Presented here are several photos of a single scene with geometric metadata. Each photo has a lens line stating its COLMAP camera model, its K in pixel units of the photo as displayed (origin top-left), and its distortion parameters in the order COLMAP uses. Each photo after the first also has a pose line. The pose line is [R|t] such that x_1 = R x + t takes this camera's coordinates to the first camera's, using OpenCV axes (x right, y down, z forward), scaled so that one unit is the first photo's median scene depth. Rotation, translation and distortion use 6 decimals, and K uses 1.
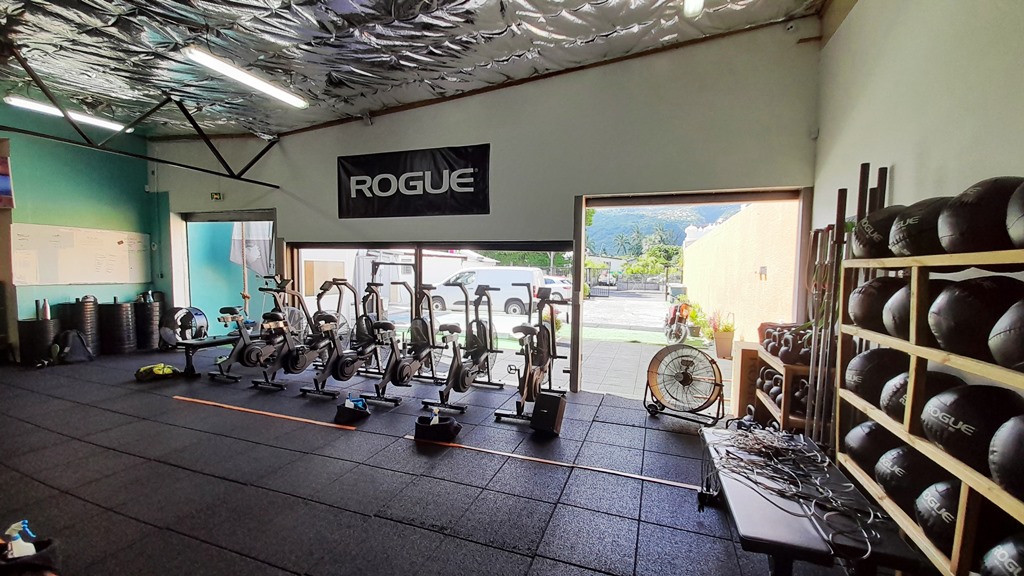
lens RADIAL K [[398.5, 0, 512.0], [0, 398.5, 288.0], [0, 0, 1]] dist [-0.000617, -0.000023]
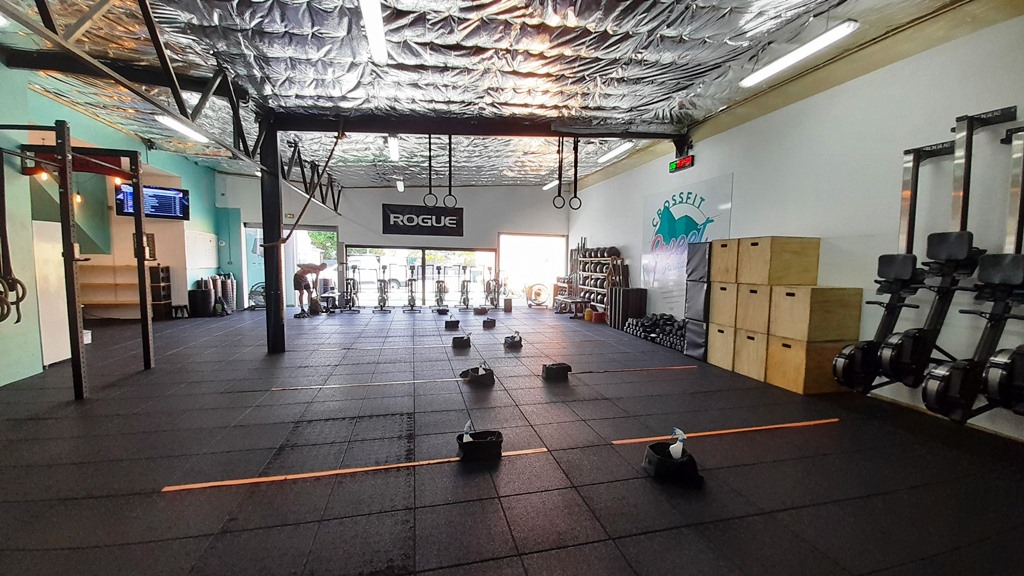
lens RADIAL K [[398.5, 0, 512.0], [0, 398.5, 288.0], [0, 0, 1]] dist [-0.000617, -0.000023]
pose [[0.839206, -0.037518, 0.542517, -1.082437], [0.021029, 0.999110, 0.036564, 0.039898], [-0.543406, -0.019276, 0.839249, -1.139148]]
